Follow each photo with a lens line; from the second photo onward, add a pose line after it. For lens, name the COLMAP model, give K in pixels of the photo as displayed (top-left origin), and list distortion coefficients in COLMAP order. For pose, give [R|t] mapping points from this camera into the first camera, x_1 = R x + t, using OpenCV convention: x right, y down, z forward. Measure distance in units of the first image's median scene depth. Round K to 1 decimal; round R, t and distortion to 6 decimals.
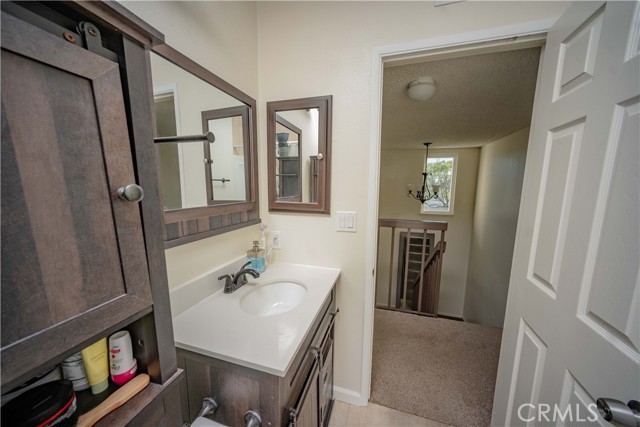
lens RADIAL K [[222.0, 0, 320.0], [0, 222.0, 213.5], [0, 0, 1]] dist [0.000130, -0.000058]
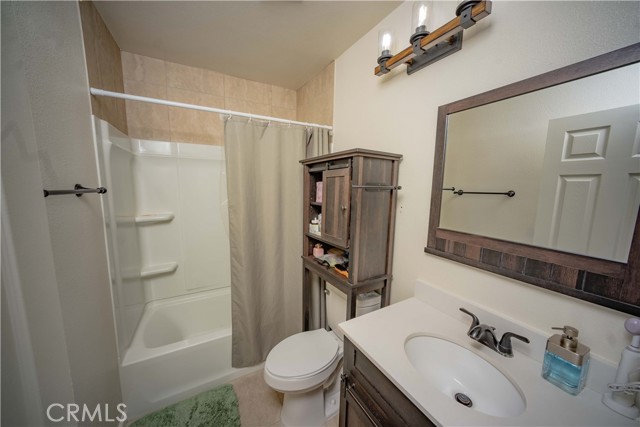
lens RADIAL K [[222.0, 0, 320.0], [0, 222.0, 213.5], [0, 0, 1]] dist [0.000130, -0.000058]
pose [[-0.687440, 0.081516, -0.721651, 0.664321], [-0.111622, 0.970014, 0.215901, -0.264006], [0.717611, 0.228971, -0.657728, 1.146731]]
